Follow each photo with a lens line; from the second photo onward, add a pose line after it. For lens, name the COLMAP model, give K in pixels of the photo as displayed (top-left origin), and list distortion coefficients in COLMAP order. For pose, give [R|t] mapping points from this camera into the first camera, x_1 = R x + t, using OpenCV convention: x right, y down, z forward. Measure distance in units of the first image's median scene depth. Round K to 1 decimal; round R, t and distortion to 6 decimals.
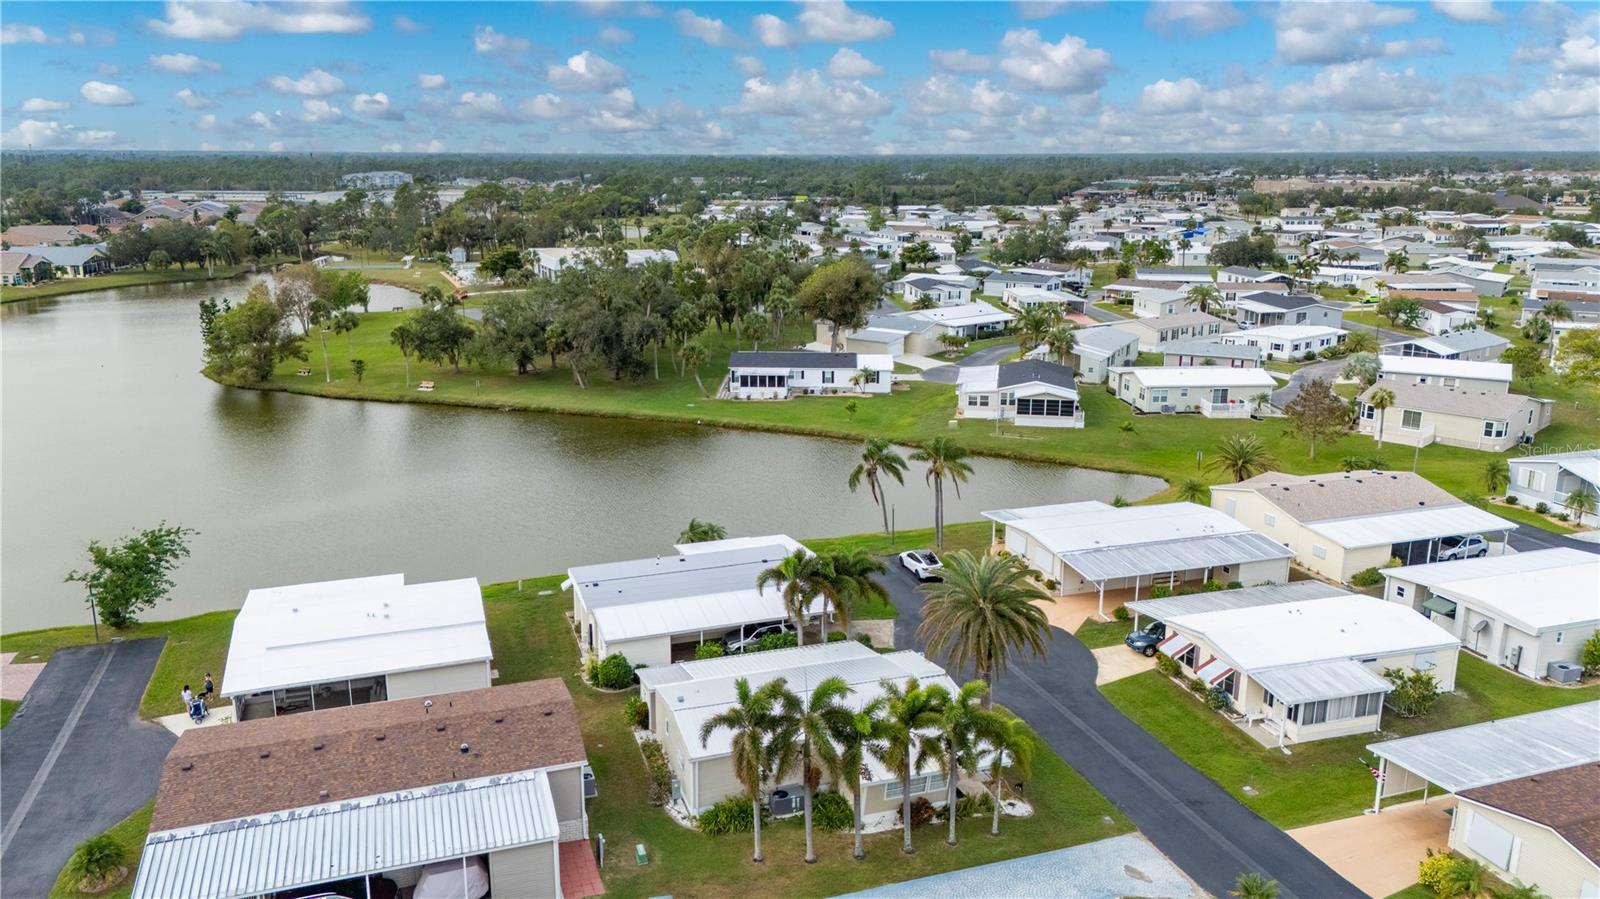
lens RADIAL K [[1171.0, 0, 800.0], [0, 1171.0, 449.5], [0, 0, 1]] dist [0.081722, -0.080717]
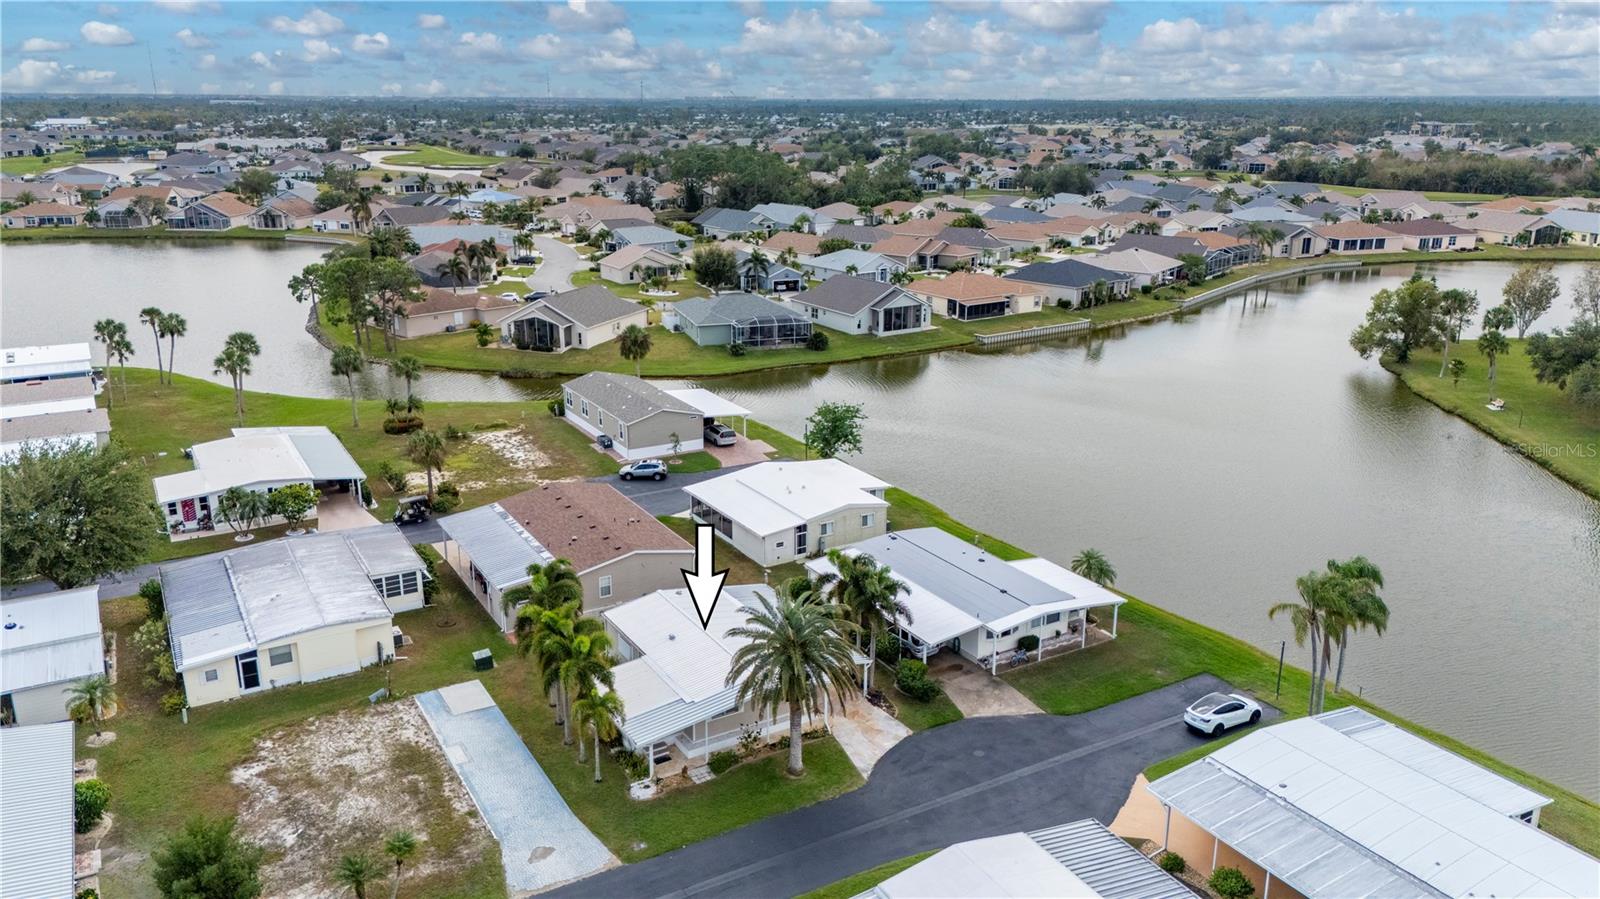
lens RADIAL K [[1171.0, 0, 800.0], [0, 1171.0, 449.5], [0, 0, 1]] dist [0.081722, -0.080717]
pose [[0.203817, 0.283036, -0.937203, 0.807100], [-0.236070, 0.943259, 0.233526, -0.198364], [0.950121, 0.173649, 0.259069, 0.565801]]
